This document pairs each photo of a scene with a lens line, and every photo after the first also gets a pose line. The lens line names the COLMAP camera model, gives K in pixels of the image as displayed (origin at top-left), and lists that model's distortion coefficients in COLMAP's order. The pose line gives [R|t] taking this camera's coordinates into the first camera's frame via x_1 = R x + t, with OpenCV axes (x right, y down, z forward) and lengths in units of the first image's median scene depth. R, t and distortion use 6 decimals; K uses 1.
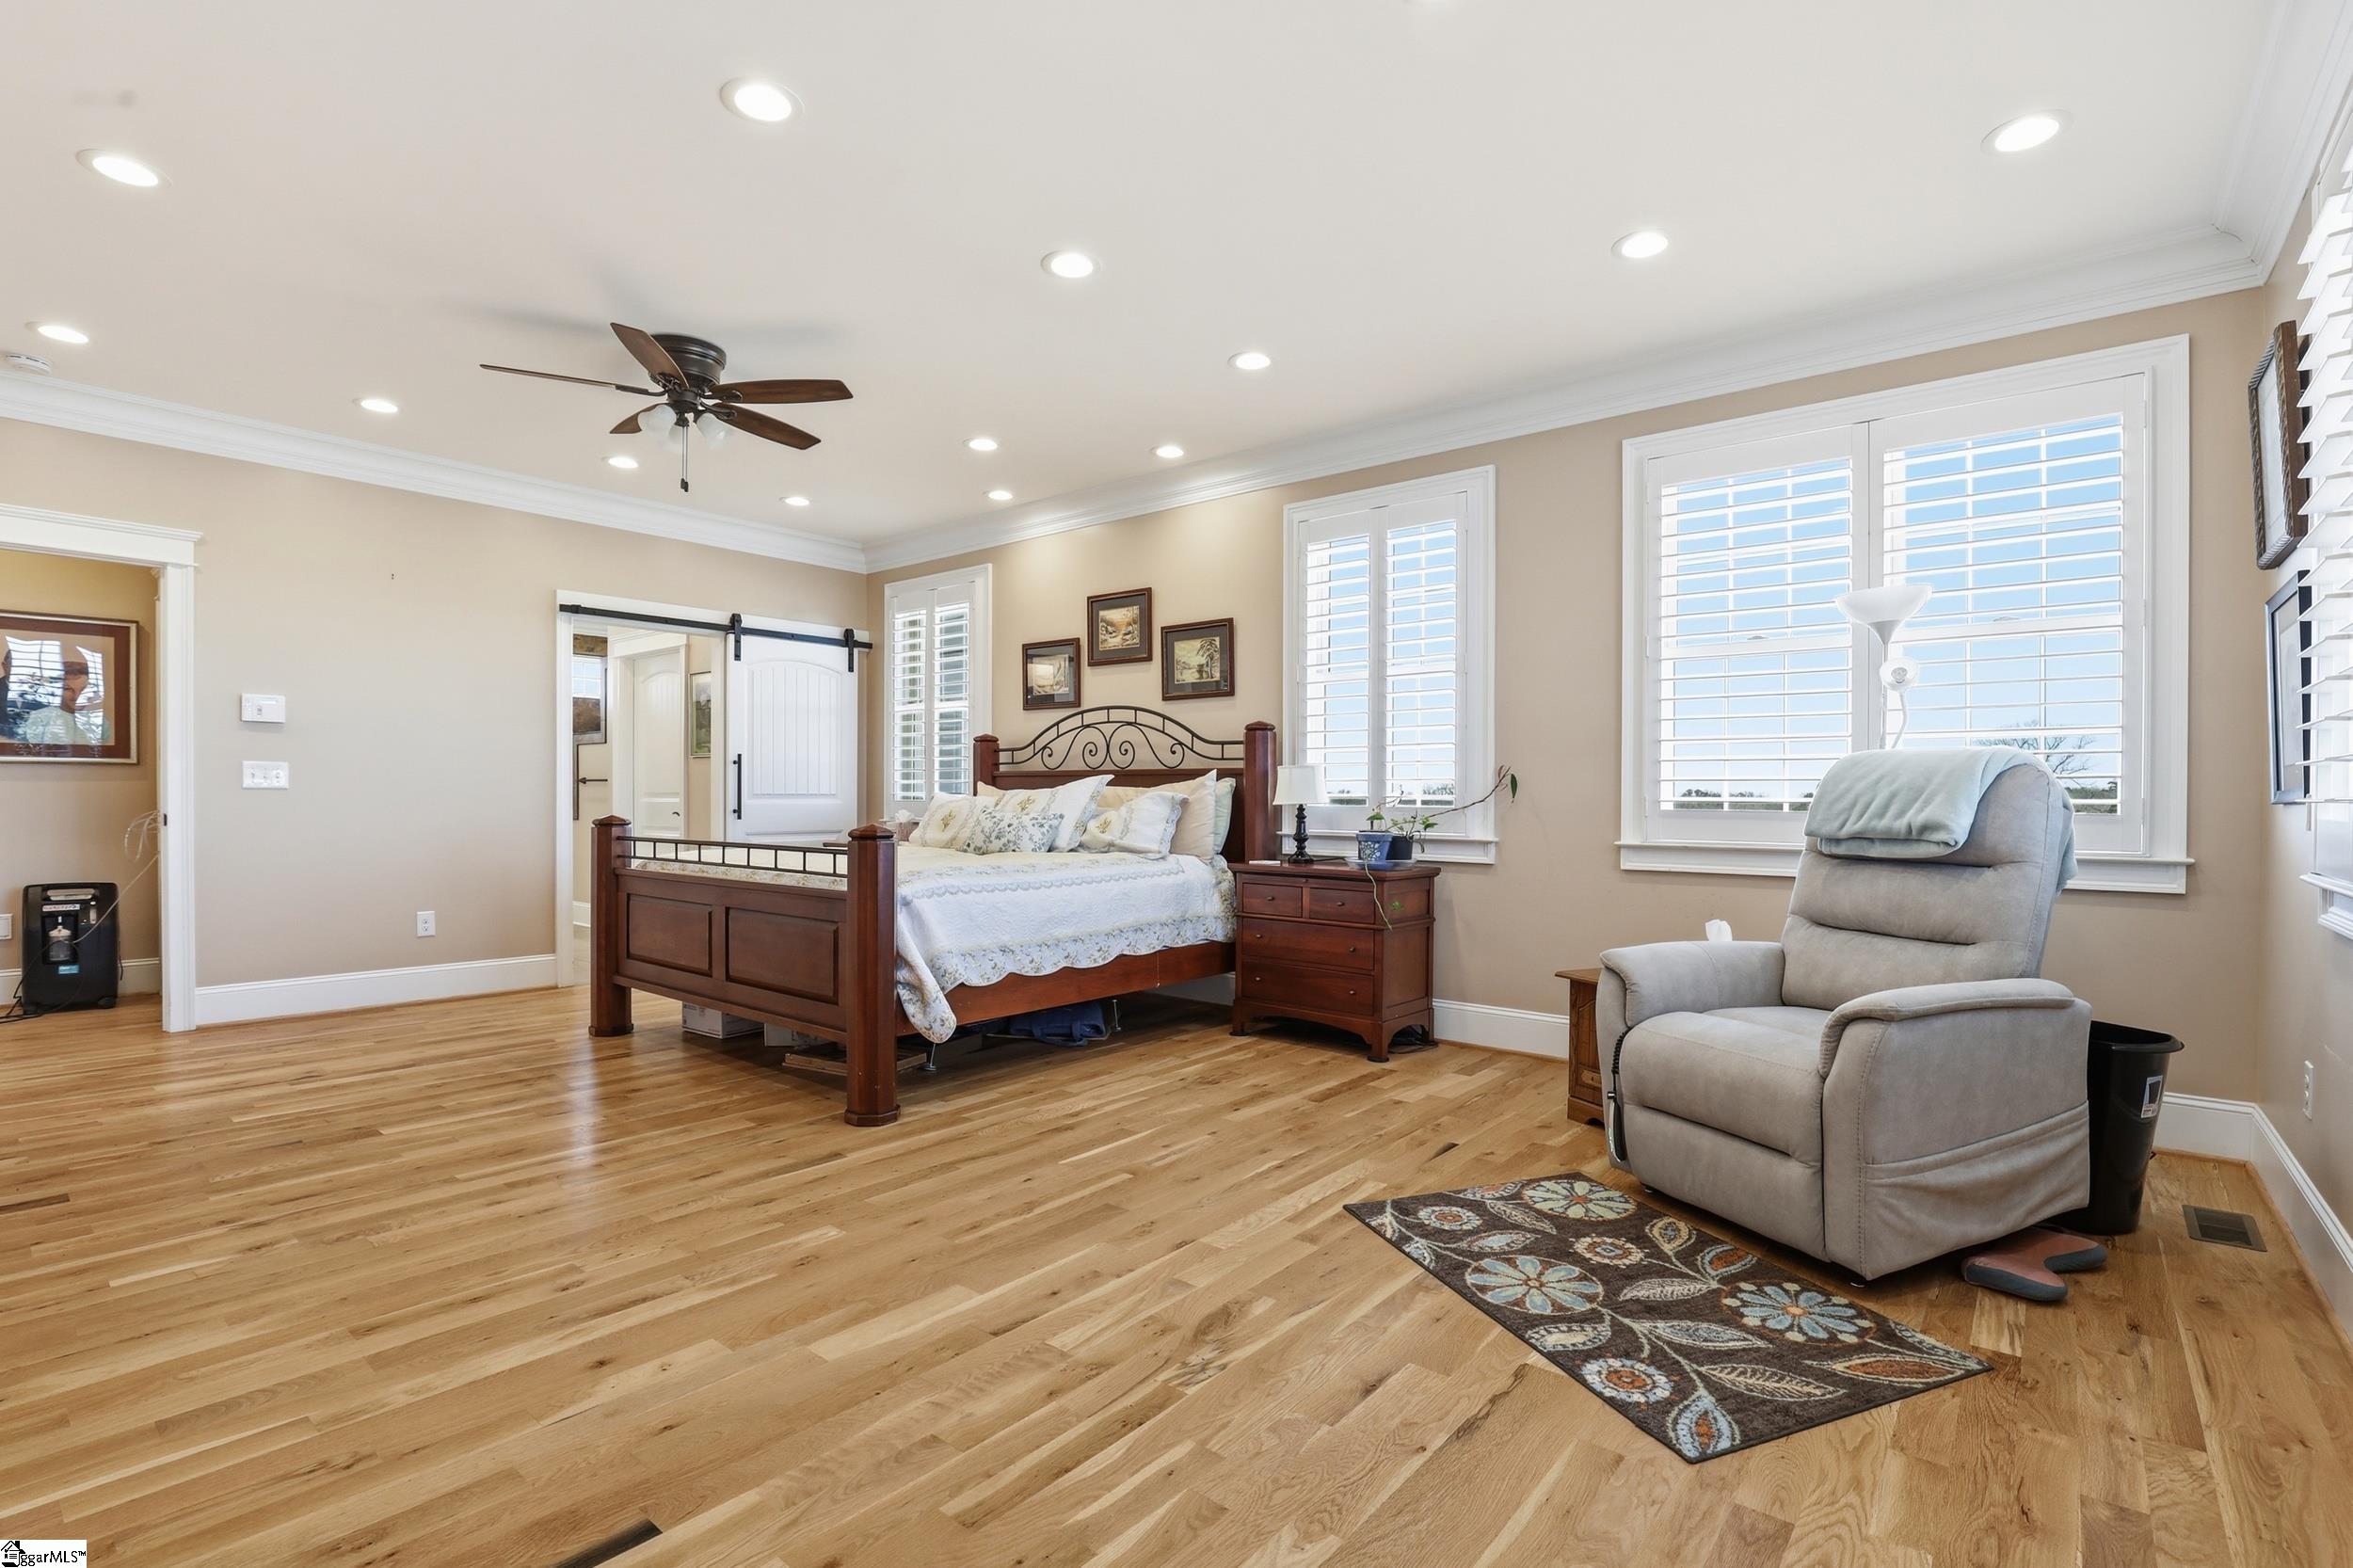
lens RADIAL K [[1081.2, 0, 1196.0], [0, 1081.2, 797.7], [0, 0, 1]] dist [-0.027309, 0.002158]
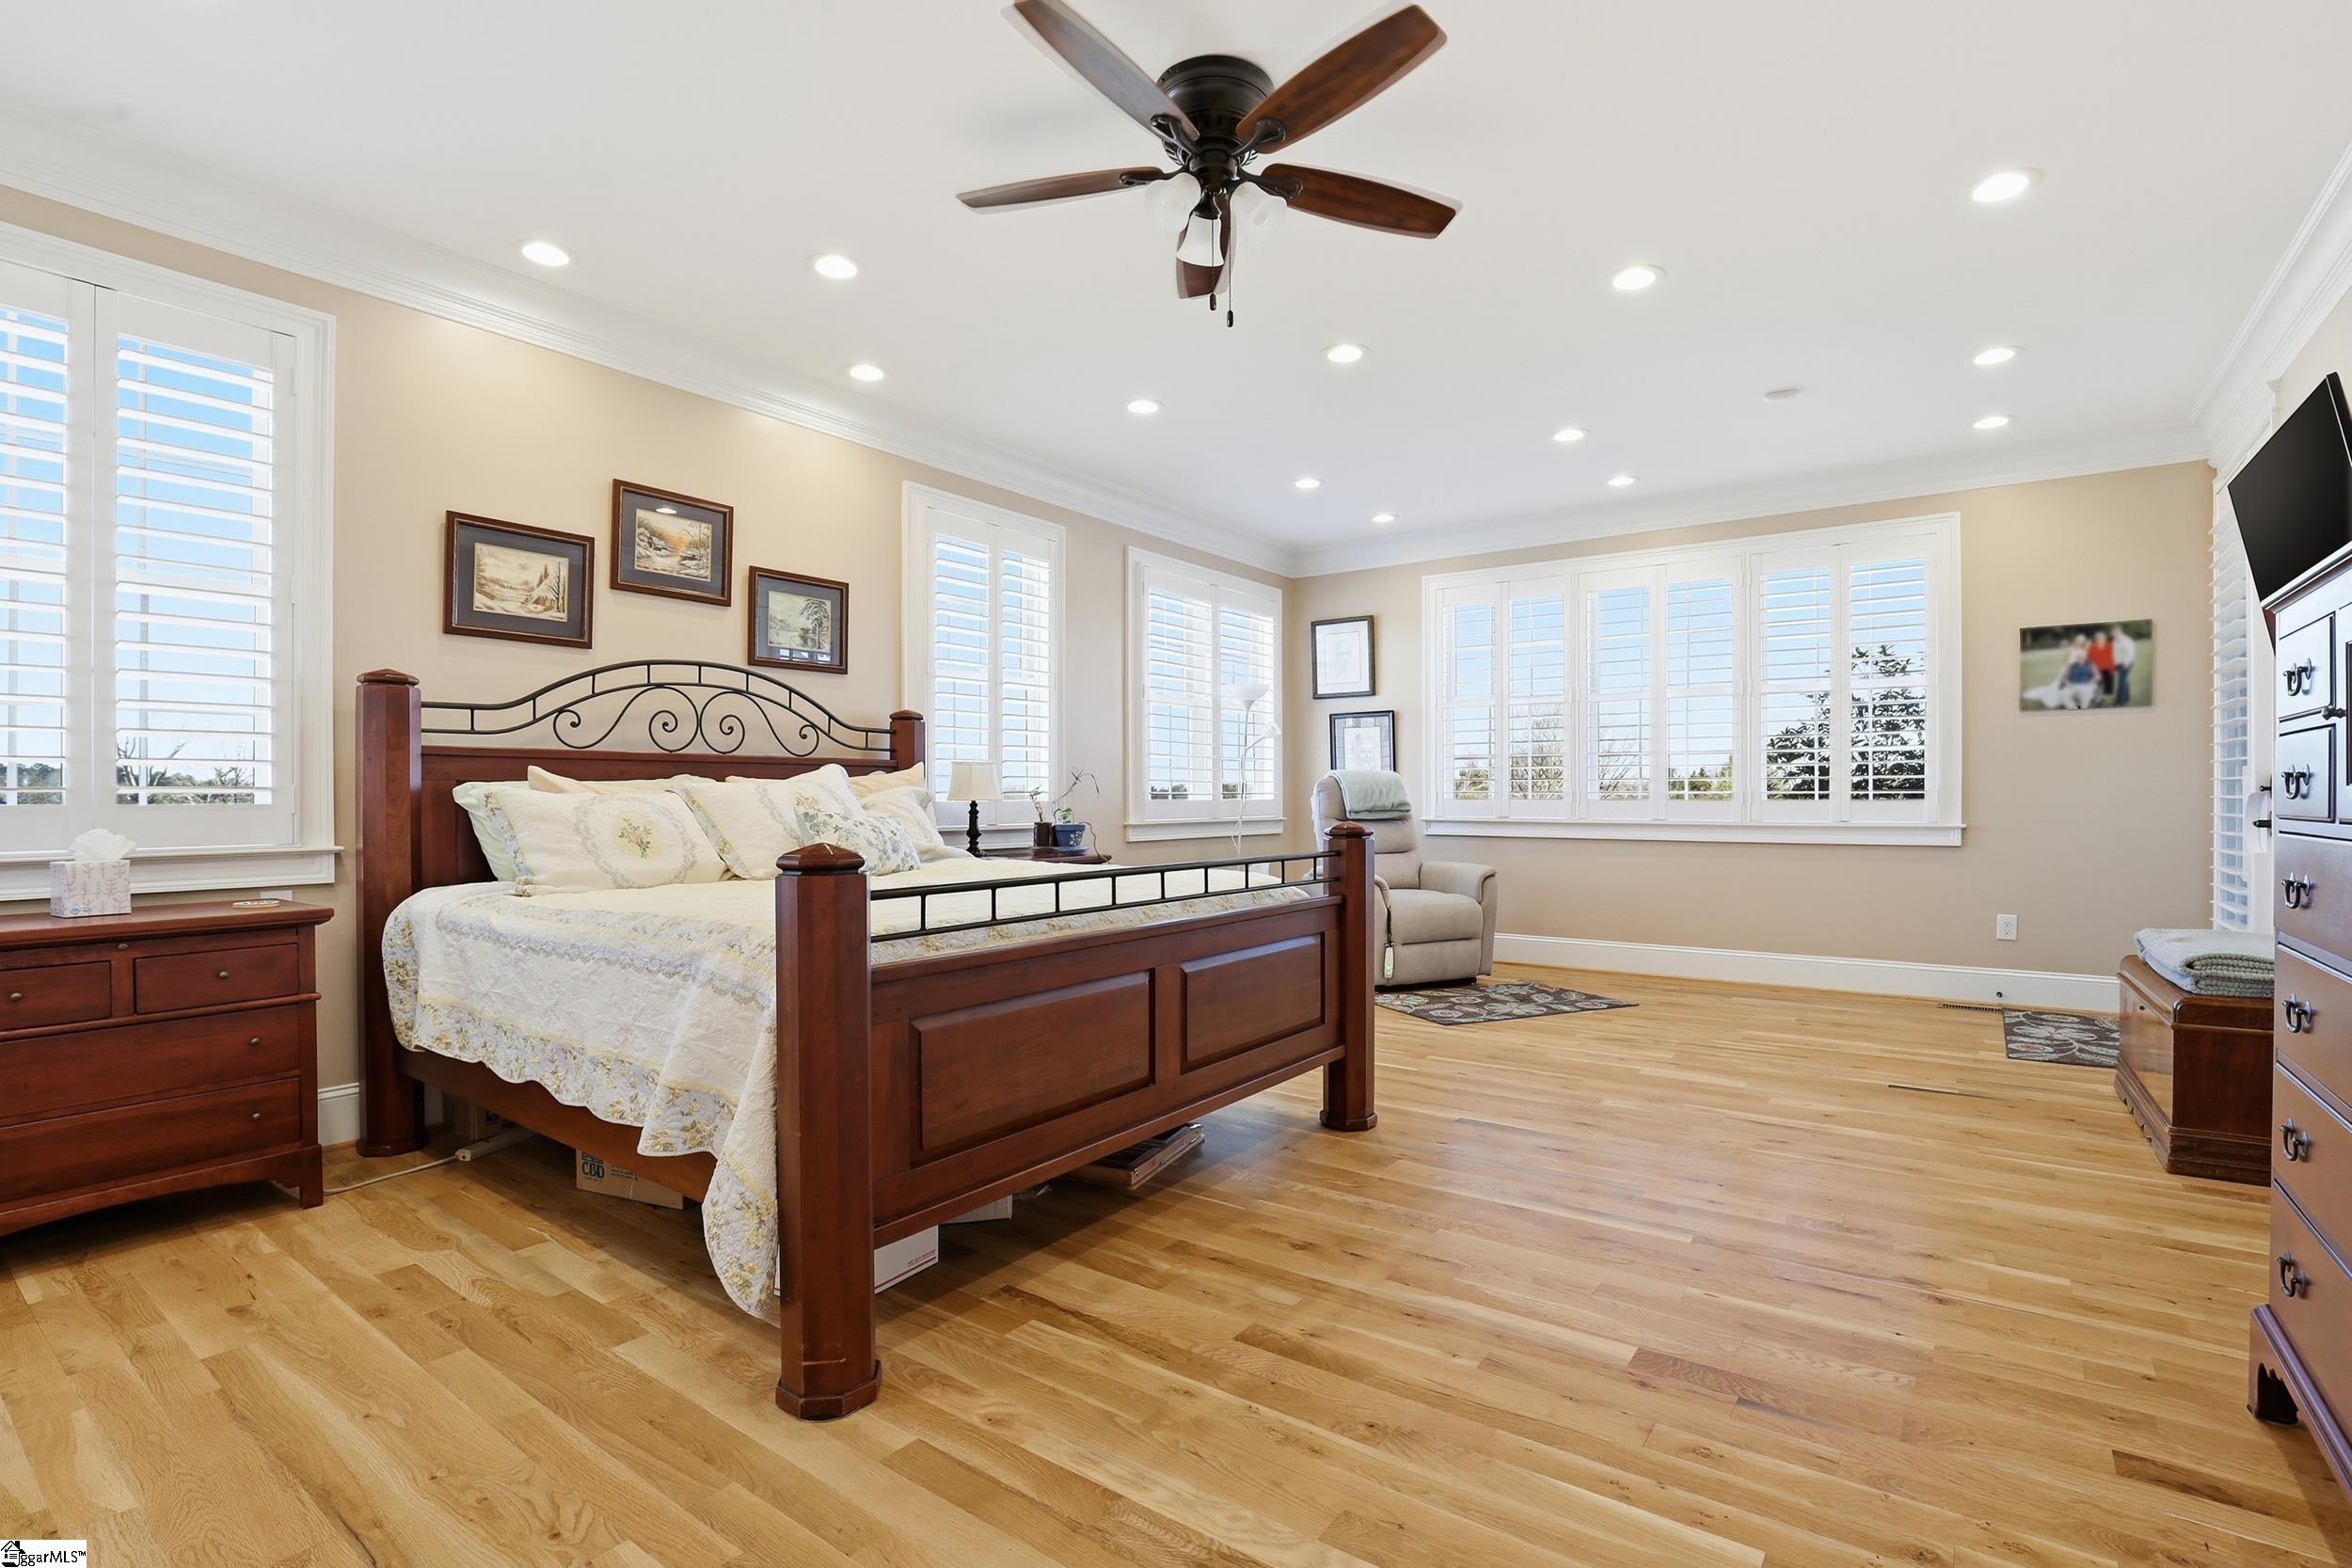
lens RADIAL K [[1080.7, 0, 1173.1], [0, 1080.7, 777.8], [0, 0, 1]] dist [-0.027309, 0.002158]
pose [[-0.039673, 0.010178, 0.999161, -0.815578], [0.001917, 0.999947, -0.010110, -0.003679], [-0.999211, 0.001514, -0.039690, 0.767461]]
